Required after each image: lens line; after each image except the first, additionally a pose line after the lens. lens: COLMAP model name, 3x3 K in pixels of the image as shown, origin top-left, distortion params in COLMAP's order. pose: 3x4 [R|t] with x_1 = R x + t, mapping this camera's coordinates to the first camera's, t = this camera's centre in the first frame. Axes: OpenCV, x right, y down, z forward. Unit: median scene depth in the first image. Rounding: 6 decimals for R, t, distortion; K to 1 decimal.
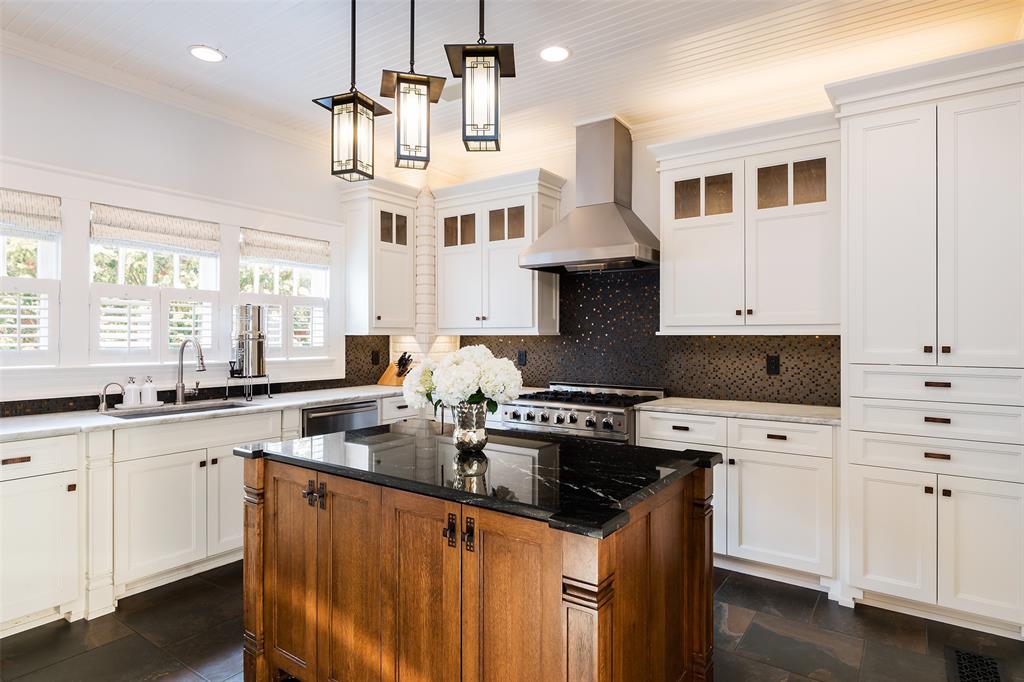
lens RADIAL K [[543.3, 0, 526.8], [0, 543.3, 335.1], [0, 0, 1]] dist [-0.003508, 0.002781]
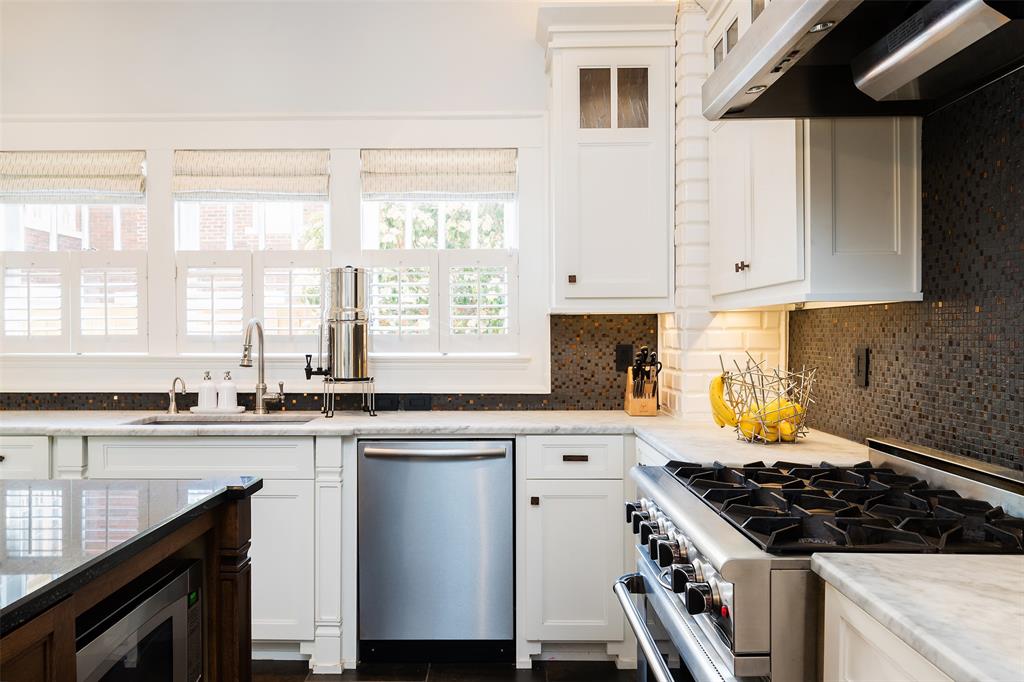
lens RADIAL K [[806.2, 0, 508.9], [0, 806.2, 333.3], [0, 0, 1]] dist [-0.004983, -0.005276]
pose [[0.569687, 0.002097, -0.821859, 0.375814], [0.006609, 0.999953, 0.007133, 0.016005], [0.821835, -0.009495, 0.569647, 0.610920]]
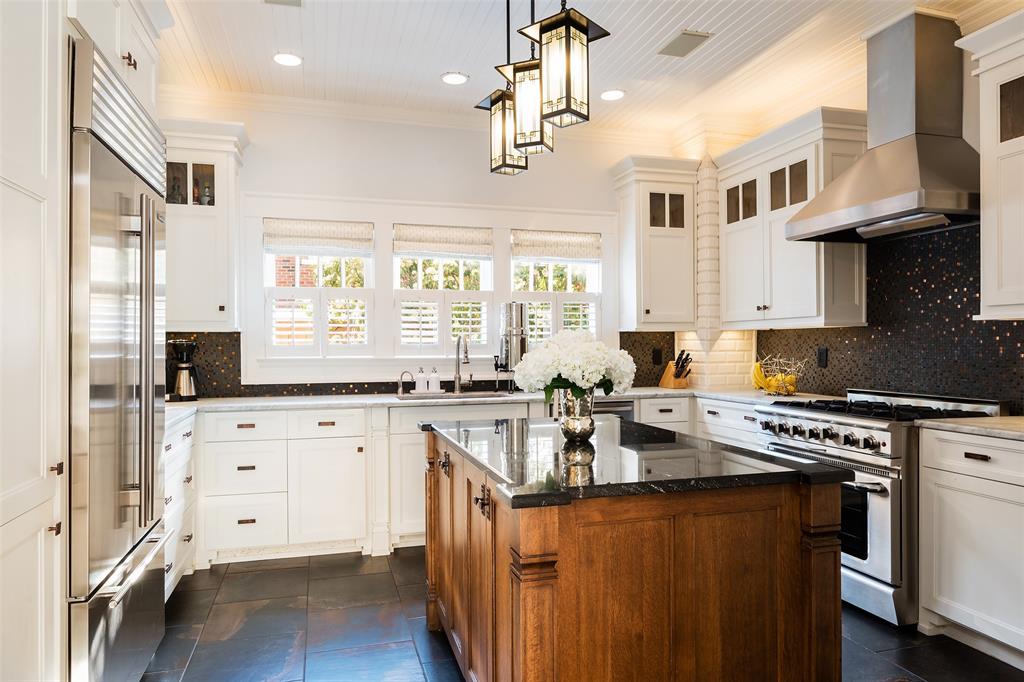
lens RADIAL K [[648.2, 0, 517.6], [0, 648.2, 346.7], [0, 0, 1]] dist [0.003261, -0.001653]
pose [[0.786639, -0.002141, -0.617409, 0.264391], [0.007930, 0.999947, 0.006636, 0.020831], [0.617362, -0.010116, 0.786614, 0.019332]]
